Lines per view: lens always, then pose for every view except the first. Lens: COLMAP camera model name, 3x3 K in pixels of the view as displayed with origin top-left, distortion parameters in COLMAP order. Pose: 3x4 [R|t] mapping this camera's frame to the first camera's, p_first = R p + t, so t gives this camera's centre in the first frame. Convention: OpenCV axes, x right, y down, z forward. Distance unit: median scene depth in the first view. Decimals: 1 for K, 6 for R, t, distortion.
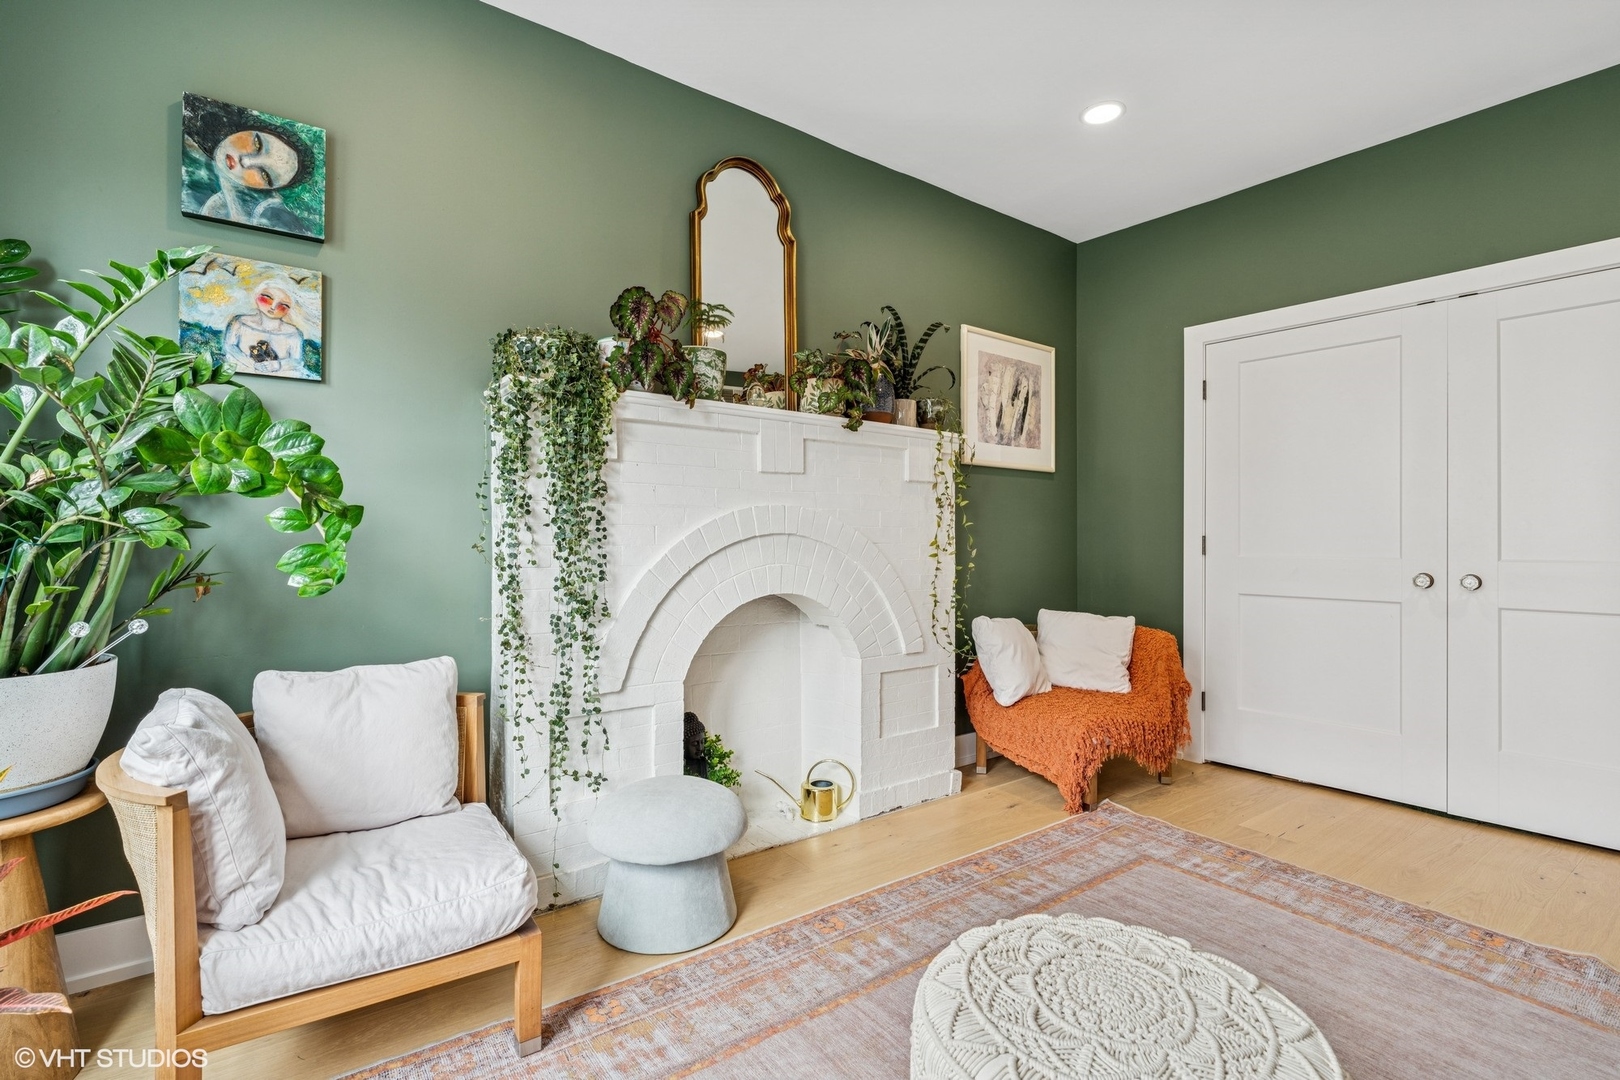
lens RADIAL K [[740.8, 0, 780.5], [0, 740.8, 541.5], [0, 0, 1]] dist [-0.004202, 0.003200]
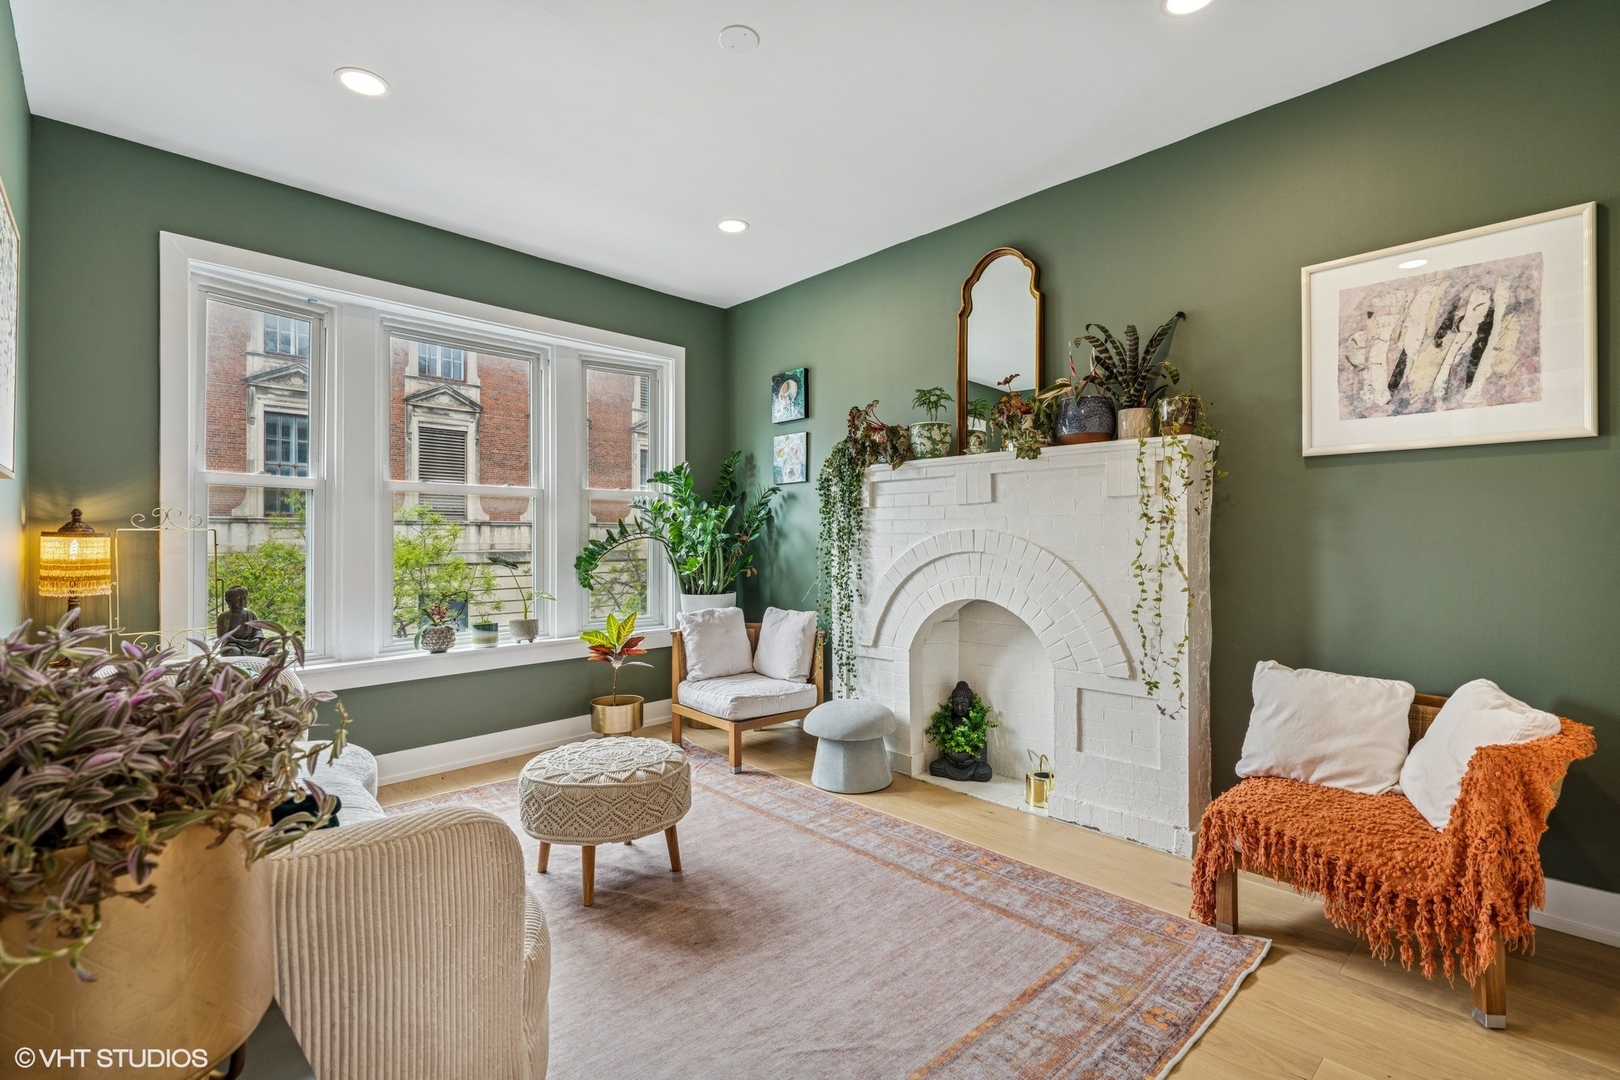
lens RADIAL K [[740.8, 0, 819.3], [0, 740.8, 535.8], [0, 0, 1]] dist [-0.004202, 0.003200]
pose [[0.144182, -0.006458, -0.989530, 1.311956], [0.004639, 0.999972, -0.005850, -0.033599], [0.989540, -0.003747, 0.144208, 0.597543]]
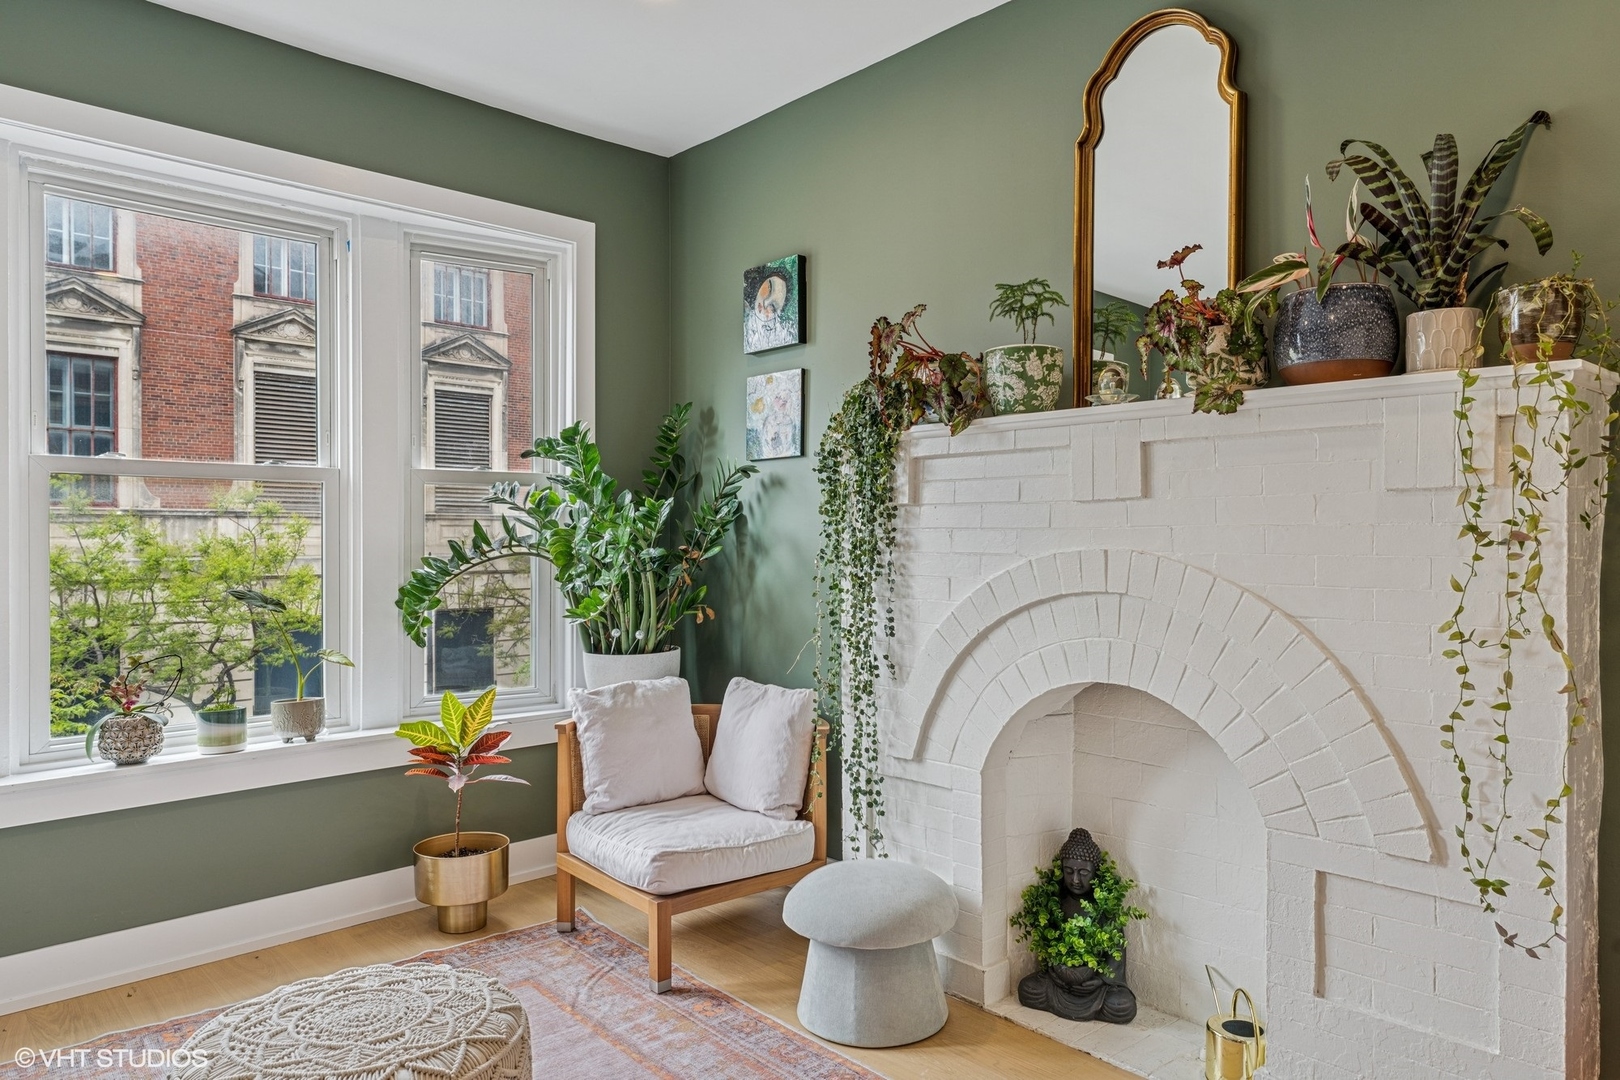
lens RADIAL K [[1113.8, 0, 813.7], [0, 1113.8, 541.0], [0, 0, 1]] dist [0.003318, -0.006058]
pose [[0.110278, -0.000870, -0.993900, 1.036884], [0.000725, 0.999999, -0.000795, -0.059275], [0.993901, -0.000633, 0.110278, 0.678222]]
